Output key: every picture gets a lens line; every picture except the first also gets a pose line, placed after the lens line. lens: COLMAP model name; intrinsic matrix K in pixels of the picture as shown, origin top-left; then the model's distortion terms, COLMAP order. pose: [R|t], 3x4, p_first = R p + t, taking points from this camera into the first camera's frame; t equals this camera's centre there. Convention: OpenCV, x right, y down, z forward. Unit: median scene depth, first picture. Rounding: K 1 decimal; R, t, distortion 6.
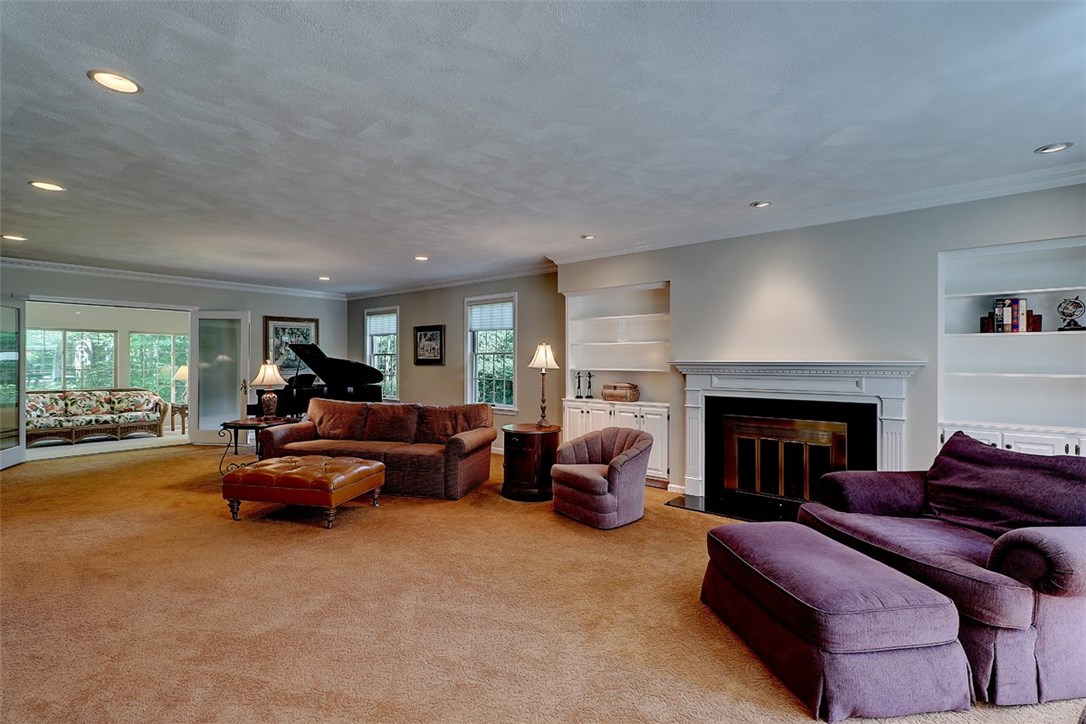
lens RADIAL K [[503.5, 0, 543.7], [0, 503.5, 364.3], [0, 0, 1]] dist [0.000792, 0.000068]
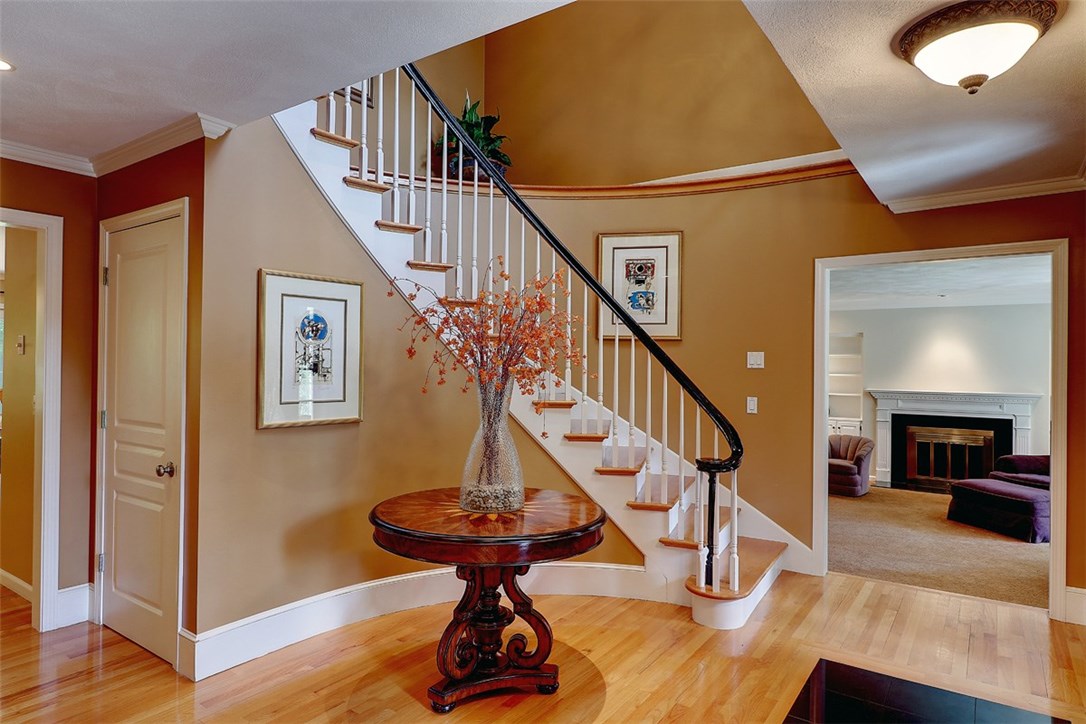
lens RADIAL K [[641.9, 0, 543.2], [0, 641.9, 357.5], [0, 0, 1]] dist [-0.000136, -0.000292]
pose [[0.997359, 0.003708, 0.072536, -0.819325], [-0.003101, 0.999959, -0.008492, -0.080714], [-0.072564, 0.008244, 0.997330, -0.790667]]
